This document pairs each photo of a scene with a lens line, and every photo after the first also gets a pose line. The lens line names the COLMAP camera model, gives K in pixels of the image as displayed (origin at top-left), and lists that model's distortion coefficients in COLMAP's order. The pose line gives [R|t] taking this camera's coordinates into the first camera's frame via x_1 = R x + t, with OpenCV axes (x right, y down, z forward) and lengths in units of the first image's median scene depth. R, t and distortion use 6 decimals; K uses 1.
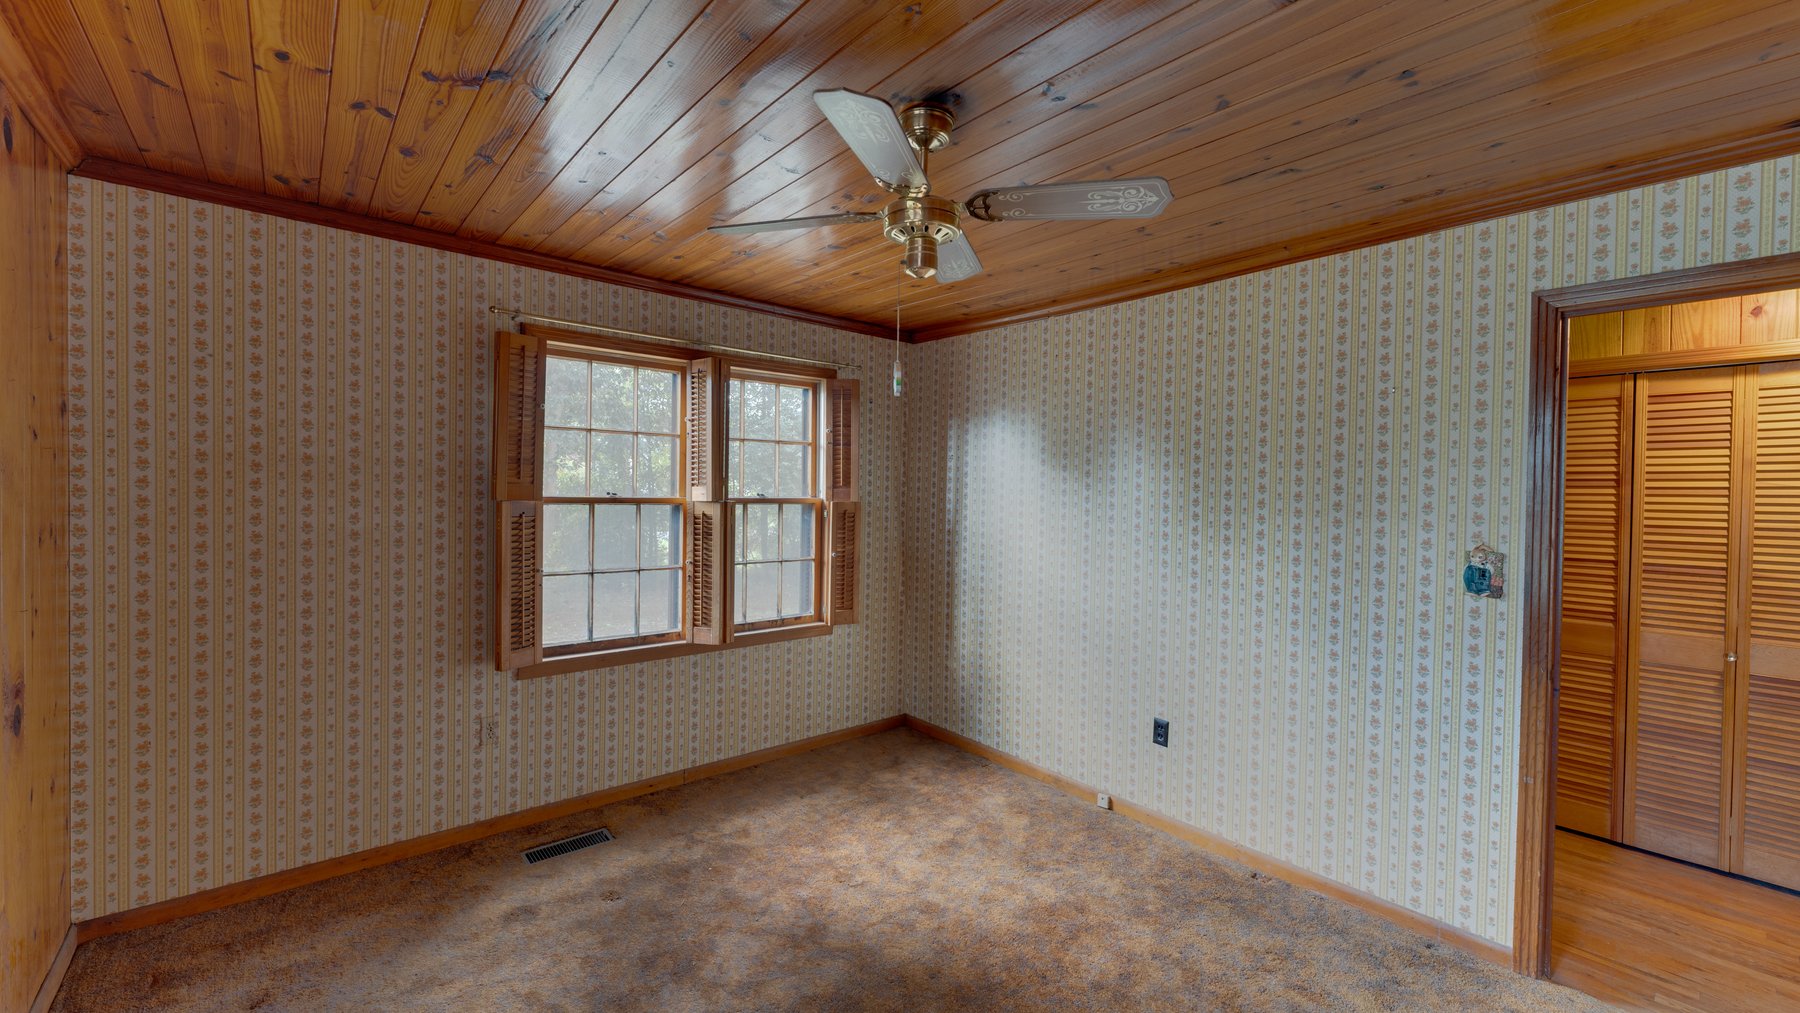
lens RADIAL K [[719.1, 0, 899.3], [0, 719.1, 502.6], [0, 0, 1]] dist [-0.006648, 0.000125]
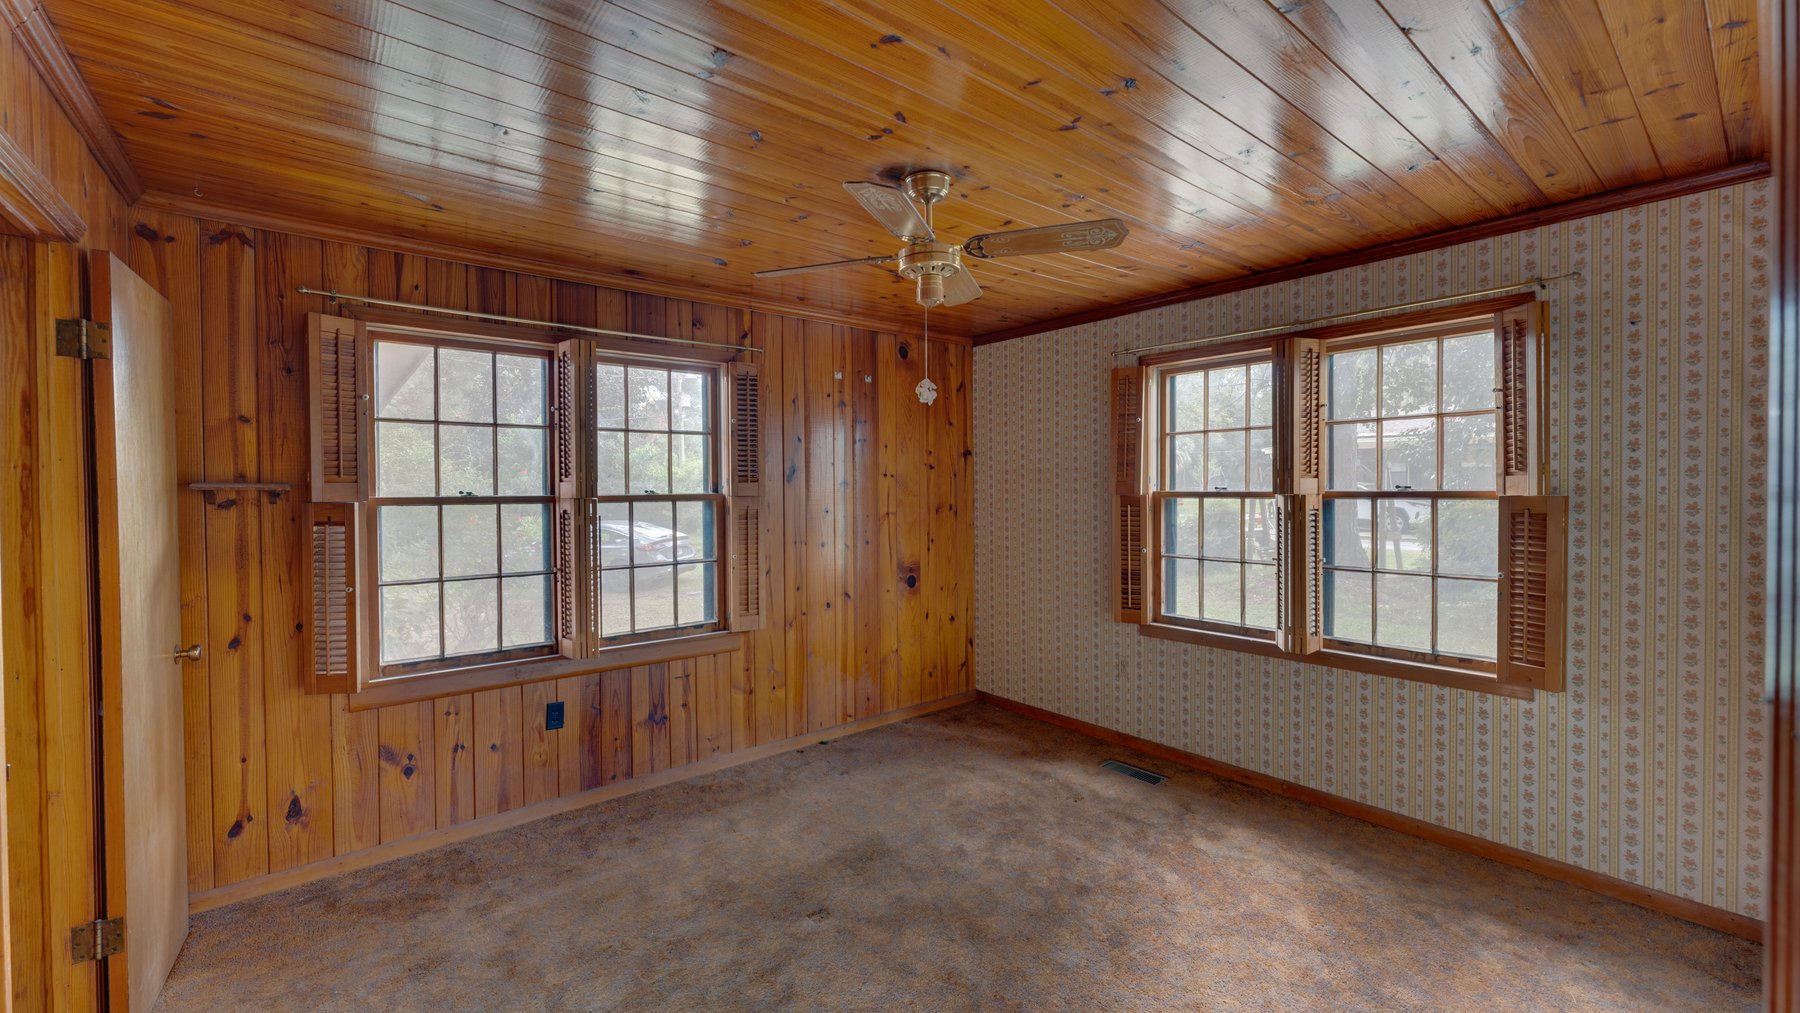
lens RADIAL K [[773.4, 0, 902.4], [0, 773.4, 498.8], [0, 0, 1]] dist [-0.000827, 0.000030]
pose [[-0.057180, -0.000342, -0.998364, 0.834163], [-0.005482, 0.999985, -0.000029, 0.006453], [0.998349, 0.005471, -0.057181, 0.624512]]
